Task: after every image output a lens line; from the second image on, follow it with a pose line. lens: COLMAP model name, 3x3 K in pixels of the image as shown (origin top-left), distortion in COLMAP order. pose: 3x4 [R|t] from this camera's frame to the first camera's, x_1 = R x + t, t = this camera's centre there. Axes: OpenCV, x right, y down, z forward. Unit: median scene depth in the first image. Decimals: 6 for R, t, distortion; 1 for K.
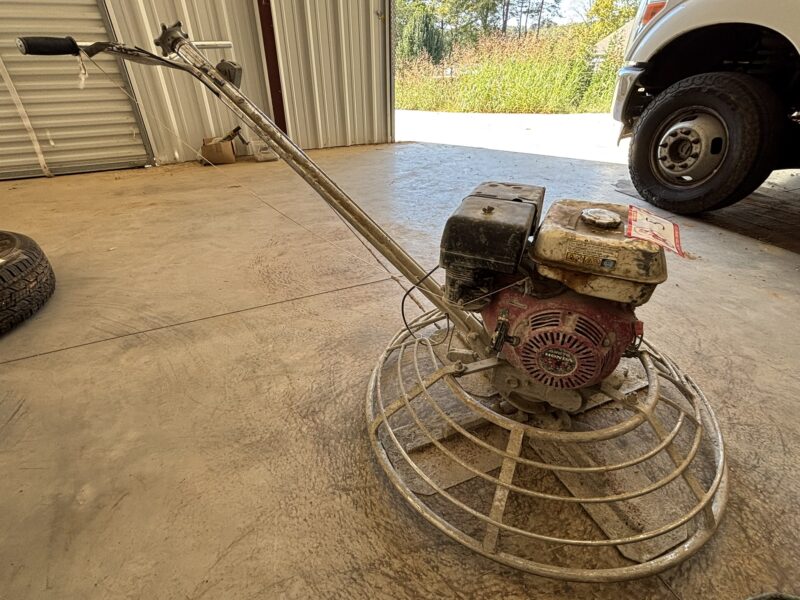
lens RADIAL K [[397.6, 0, 399.6], [0, 397.6, 300.6], [0, 0, 1]] dist [-0.001524, -0.000274]
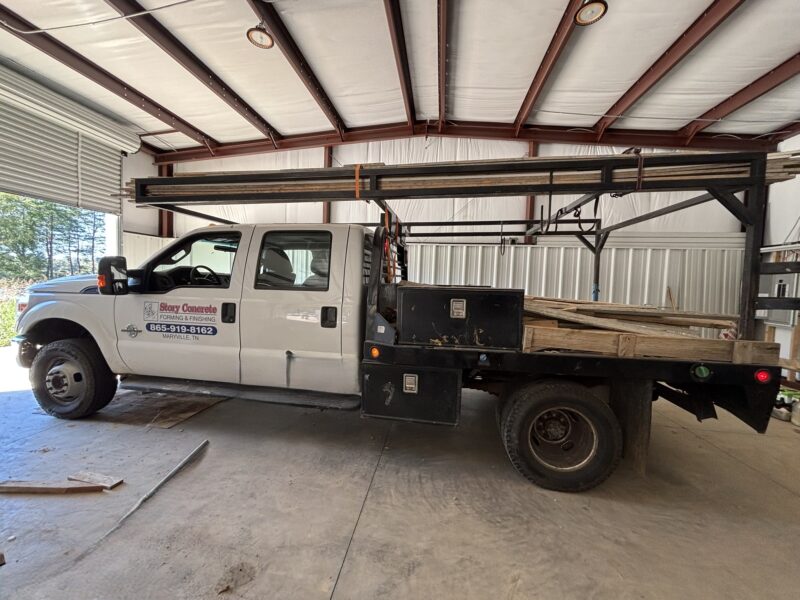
lens RADIAL K [[322.2, 0, 404.6], [0, 322.2, 297.6], [0, 0, 1]] dist [-0.001989, -0.000153]
pose [[0.531527, -0.021529, 0.846768, 0.341722], [0.421936, 0.873552, -0.242644, 0.224377], [-0.734472, 0.486254, 0.473400, -0.795064]]
